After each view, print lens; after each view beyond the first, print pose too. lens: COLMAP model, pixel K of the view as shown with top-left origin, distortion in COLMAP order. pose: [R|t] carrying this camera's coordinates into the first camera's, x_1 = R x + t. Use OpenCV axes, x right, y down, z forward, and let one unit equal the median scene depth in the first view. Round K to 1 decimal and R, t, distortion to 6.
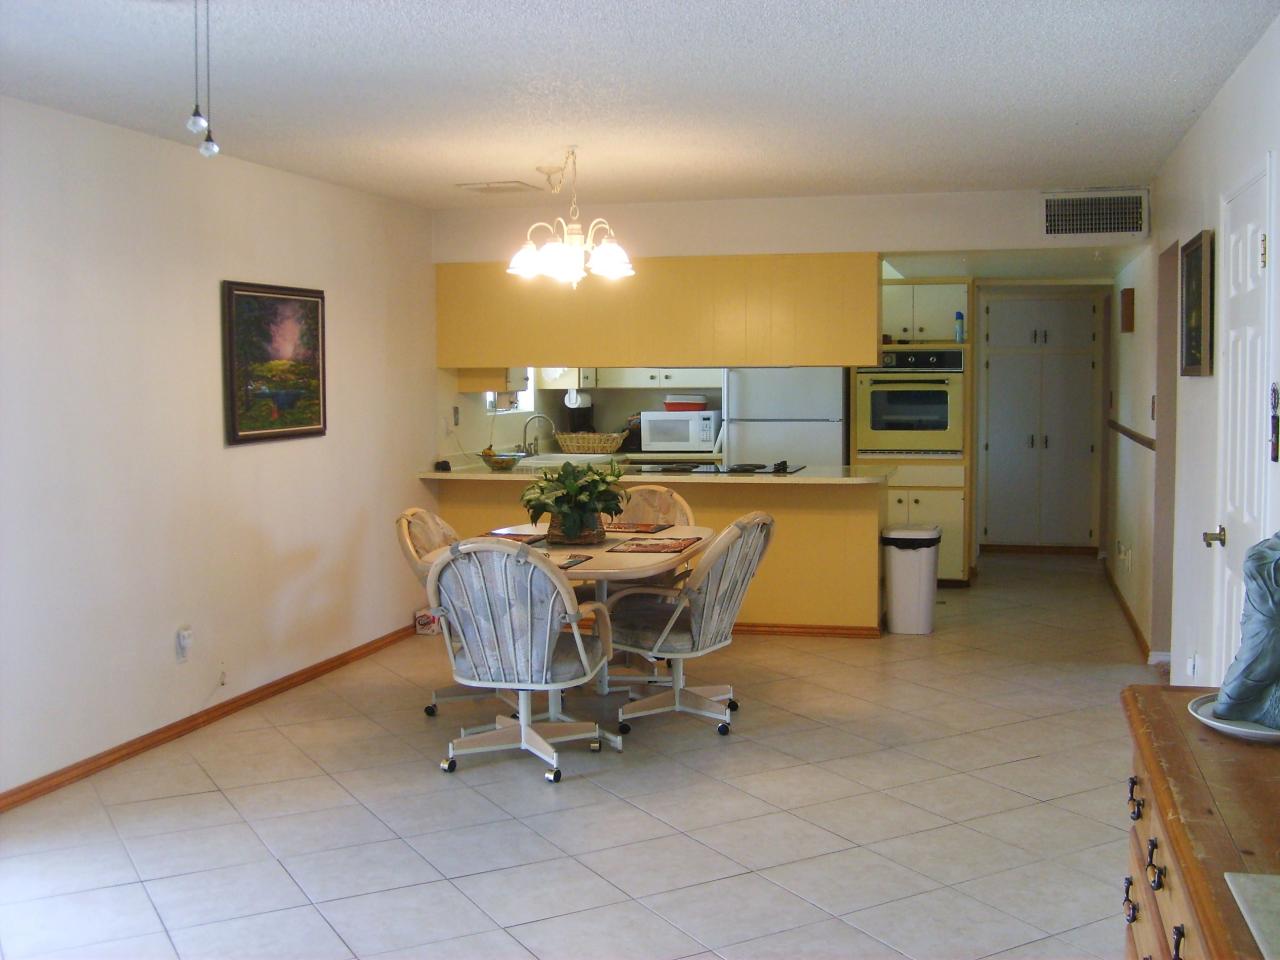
lens RADIAL K [[1346.0, 0, 640.7], [0, 1346.0, 478.1], [0, 0, 1]] dist [-0.112895, 0.000000]
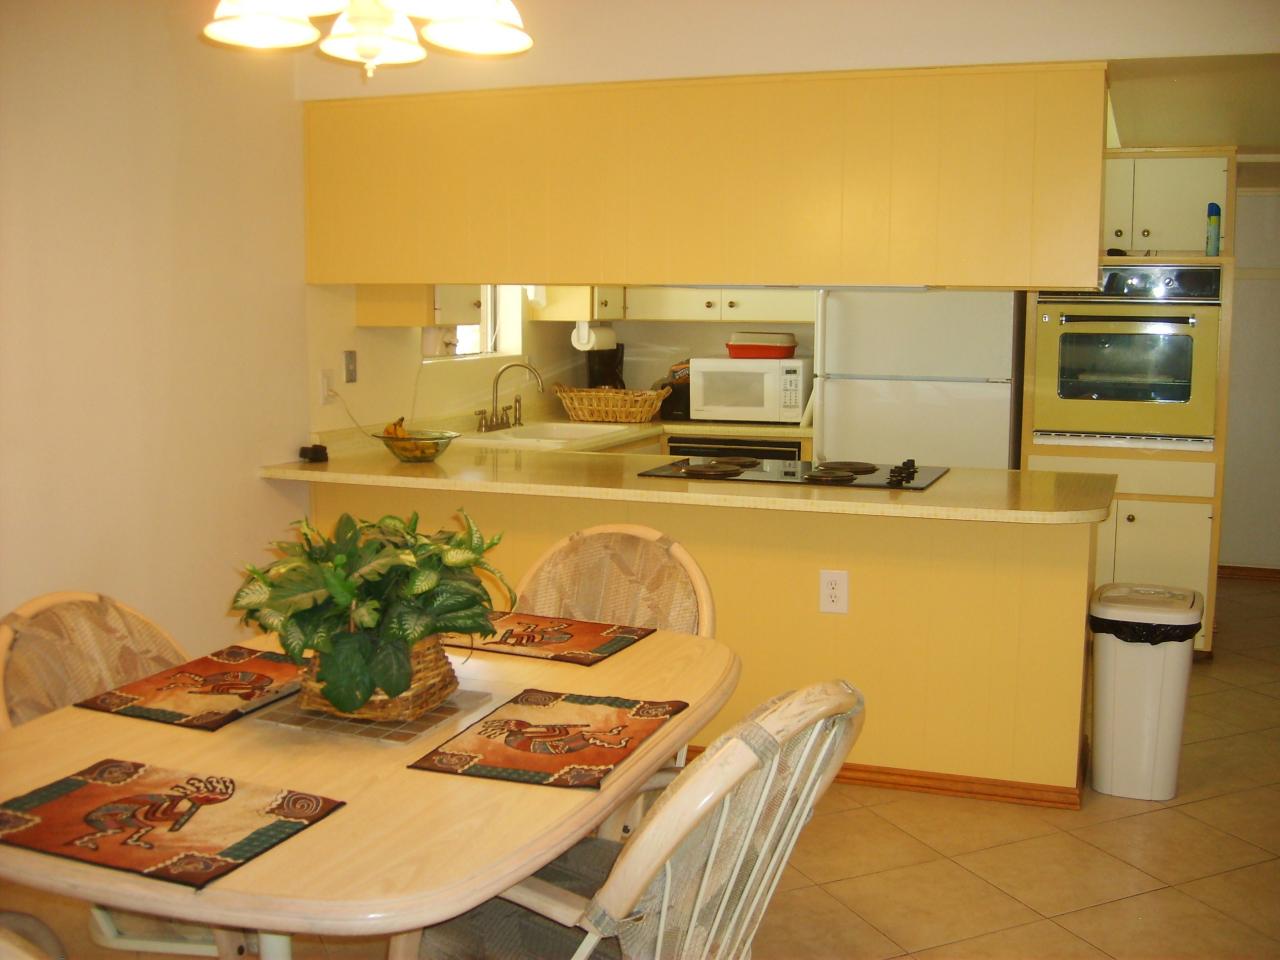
lens RADIAL K [[1346.0, 0, 679.2], [0, 1346.0, 499.9], [0, 0, 1]] dist [-0.112895, 0.000000]
pose [[0.997226, 0.023033, -0.070779, 0.045460], [-0.018097, 0.997411, 0.069602, -0.028790], [0.072199, -0.068128, 0.995061, 0.391830]]
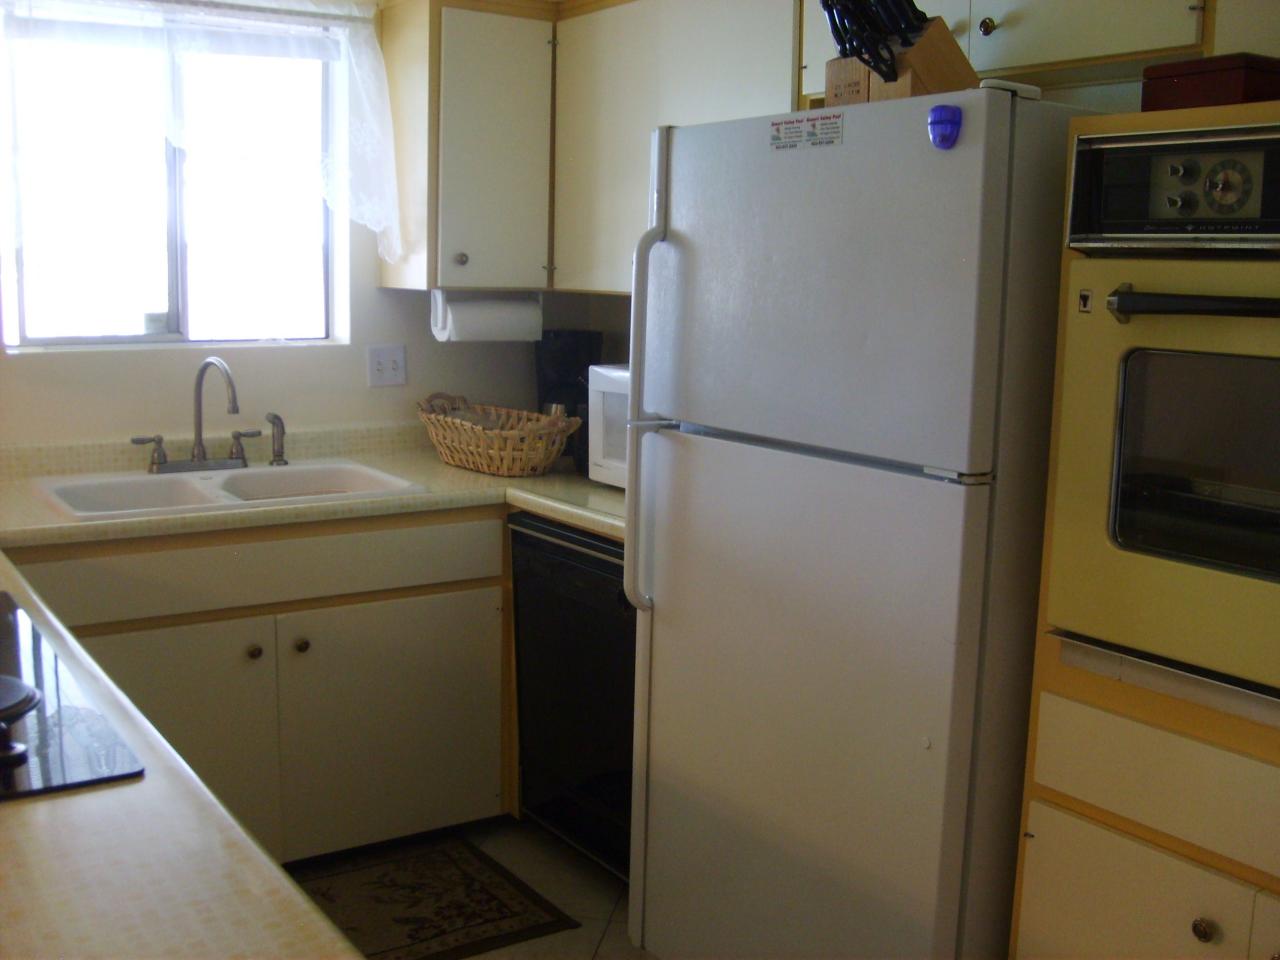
lens RADIAL K [[1346.0, 0, 642.8], [0, 1346.0, 482.6], [0, 0, 1]] dist [-0.112895, 0.000000]
pose [[0.783690, 0.123045, -0.608843, 0.234992], [-0.078580, 0.991948, 0.099323, -0.059031], [0.616162, -0.029995, 0.787048, 0.804024]]
